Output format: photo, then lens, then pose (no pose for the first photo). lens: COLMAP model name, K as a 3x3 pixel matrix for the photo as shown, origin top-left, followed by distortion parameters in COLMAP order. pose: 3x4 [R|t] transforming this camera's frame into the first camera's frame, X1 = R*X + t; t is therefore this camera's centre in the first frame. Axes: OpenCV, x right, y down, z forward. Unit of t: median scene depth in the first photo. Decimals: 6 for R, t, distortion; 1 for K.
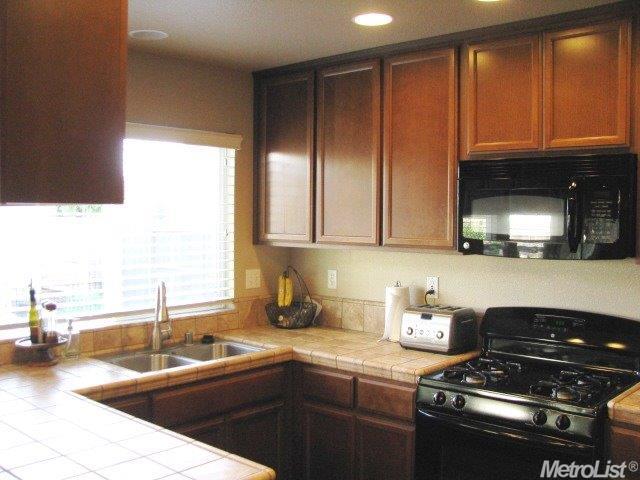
lens RADIAL K [[691.3, 0, 319.0], [0, 691.3, 243.3], [0, 0, 1]] dist [-0.112492, 0.000000]
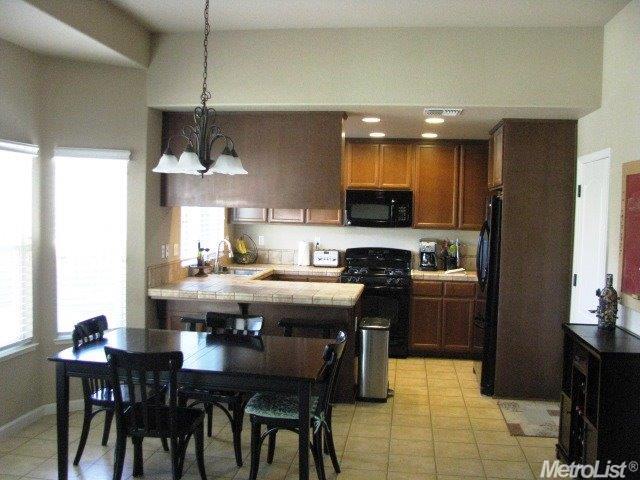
lens RADIAL K [[691.3, 0, 314.3], [0, 691.3, 241.3], [0, 0, 1]] dist [-0.112492, 0.000000]
pose [[0.815257, -0.013259, 0.578947, -1.279548], [0.005887, 0.999876, 0.014608, 0.030646], [-0.579069, -0.008501, 0.815234, -0.947090]]
